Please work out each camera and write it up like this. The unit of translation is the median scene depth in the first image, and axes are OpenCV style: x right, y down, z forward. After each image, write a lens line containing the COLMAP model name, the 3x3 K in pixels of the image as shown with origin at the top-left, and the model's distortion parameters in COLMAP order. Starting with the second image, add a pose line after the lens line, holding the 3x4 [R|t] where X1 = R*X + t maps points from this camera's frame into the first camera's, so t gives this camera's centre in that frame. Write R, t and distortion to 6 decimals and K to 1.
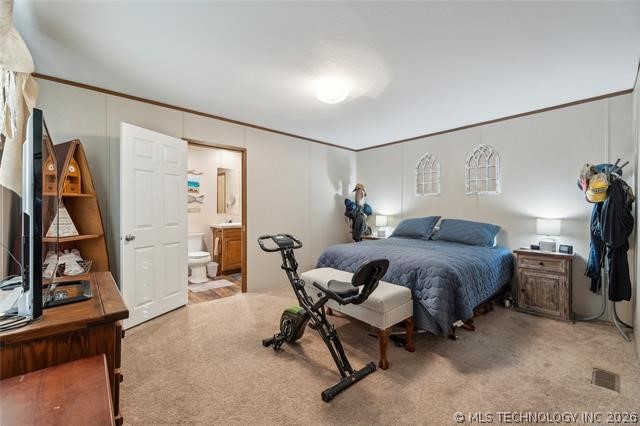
lens RADIAL K [[261.0, 0, 319.3], [0, 261.0, 214.1], [0, 0, 1]] dist [-0.001647, 0.000395]
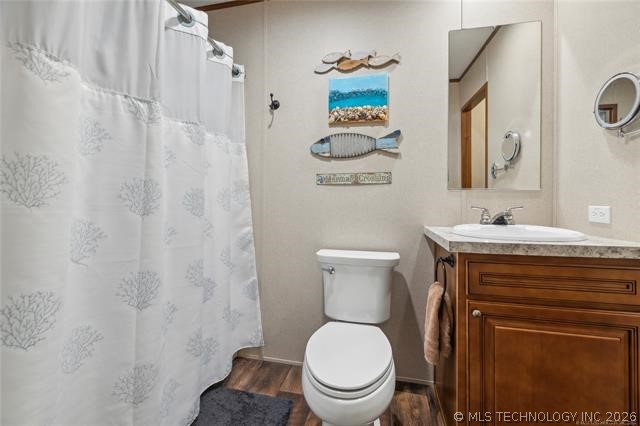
lens RADIAL K [[261.0, 0, 319.1], [0, 261.0, 209.2], [0, 0, 1]] dist [-0.001647, 0.000395]
pose [[0.584235, 0.007425, -0.811550, -0.254038], [-0.006257, 0.999970, 0.004644, 0.020979], [0.811560, 0.002365, 0.584264, 0.752885]]
